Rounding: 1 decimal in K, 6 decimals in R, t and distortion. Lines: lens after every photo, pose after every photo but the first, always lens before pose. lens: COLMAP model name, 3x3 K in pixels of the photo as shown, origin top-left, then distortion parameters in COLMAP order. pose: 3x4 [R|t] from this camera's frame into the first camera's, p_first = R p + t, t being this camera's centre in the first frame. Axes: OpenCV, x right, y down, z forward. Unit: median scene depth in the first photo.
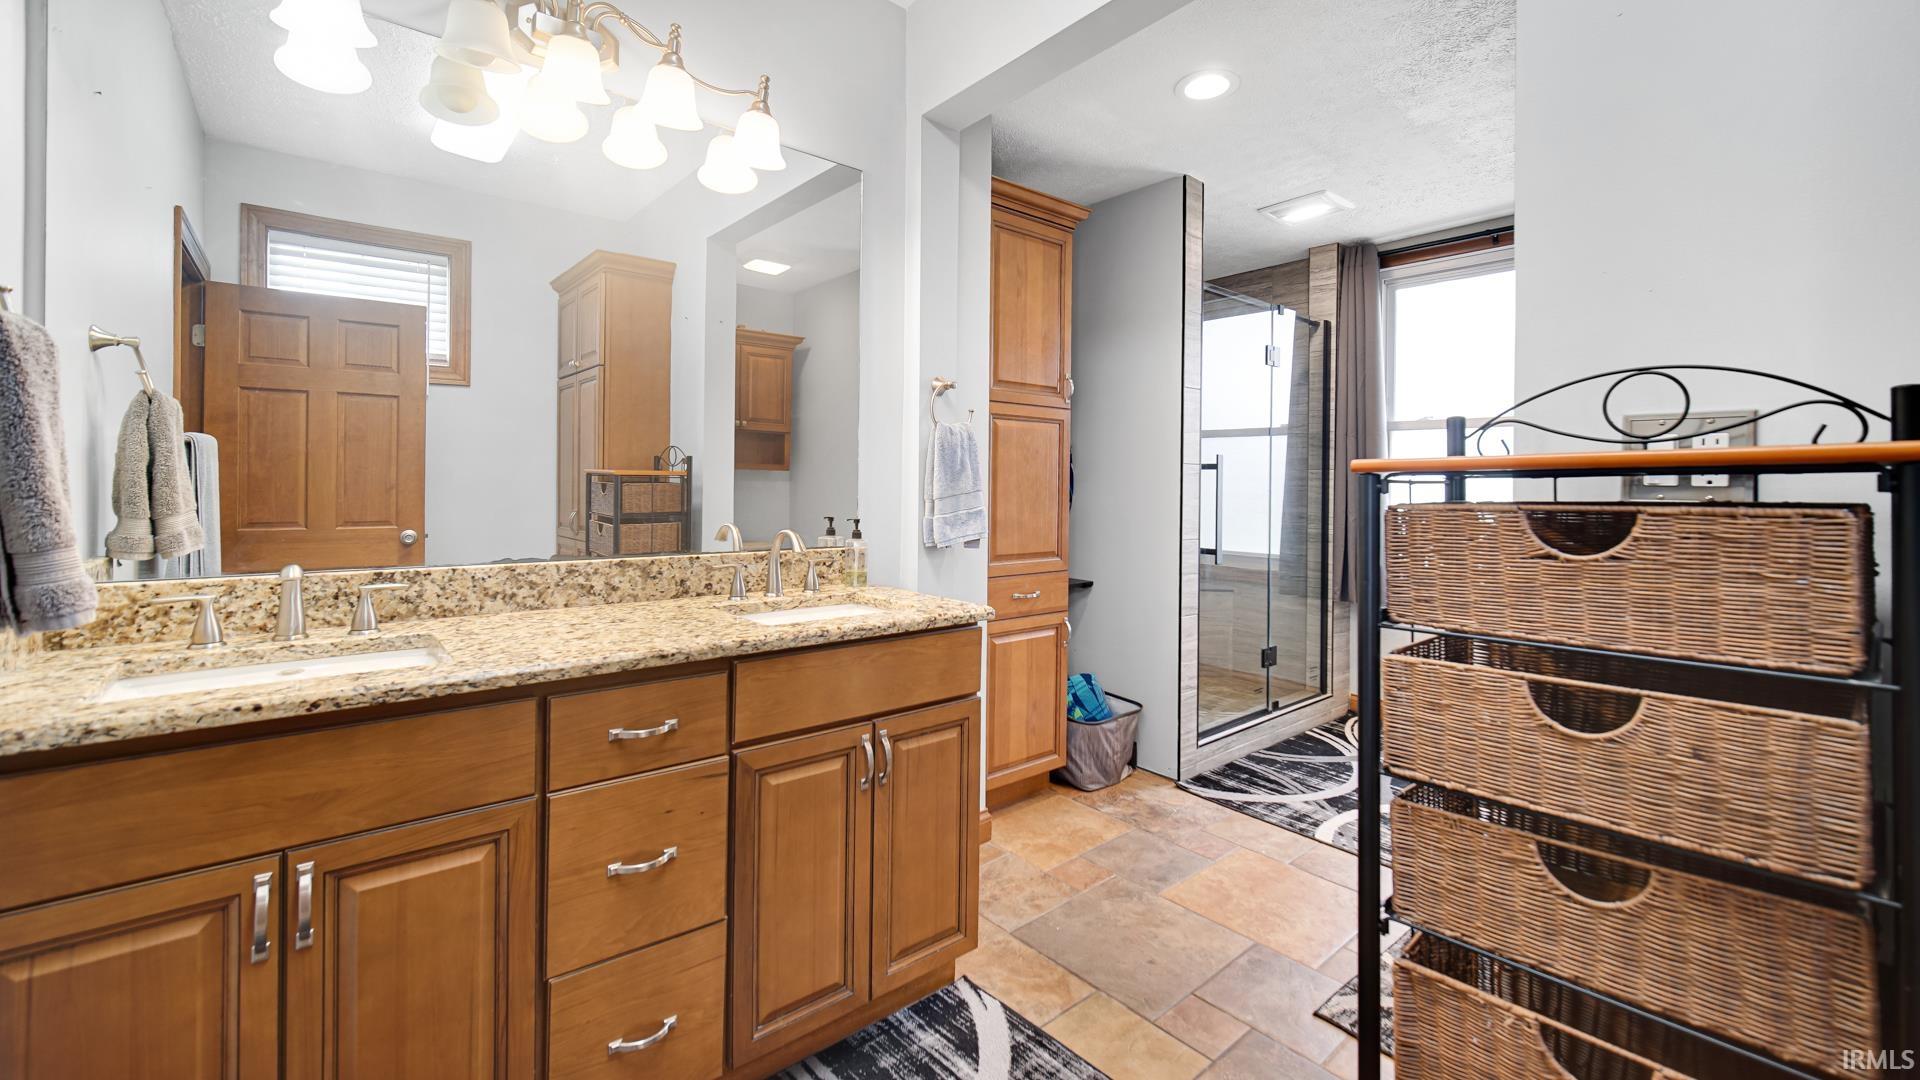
lens RADIAL K [[797.8, 0, 963.2], [0, 797.8, 487.8], [0, 0, 1]] dist [-0.000391, -0.000027]
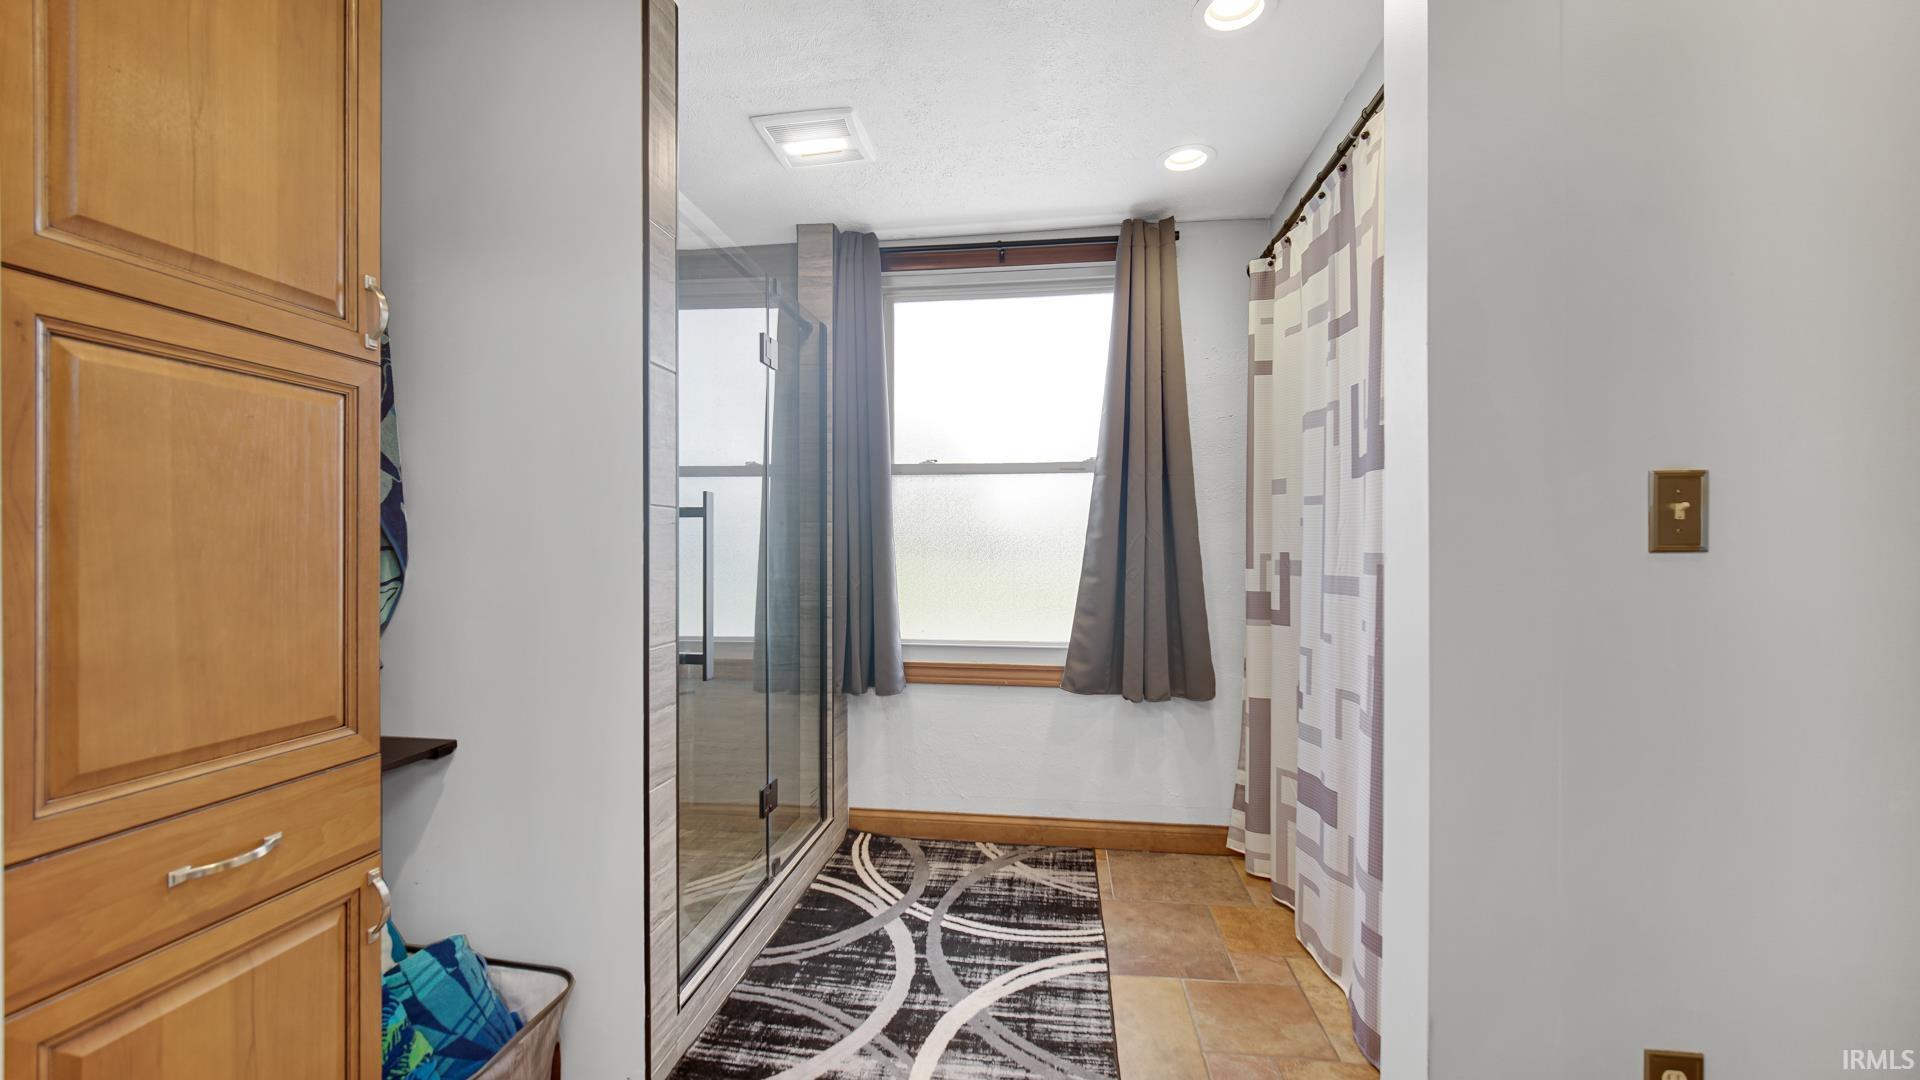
lens RADIAL K [[761.8, 0, 955.7], [0, 761.8, 541.8], [0, 0, 1]] dist [-0.001119, -0.000148]
pose [[0.747557, -0.009172, 0.664134, 0.082798], [0.013589, 0.999907, -0.001486, -0.001649], [-0.664059, 0.010136, 0.747612, 0.444189]]
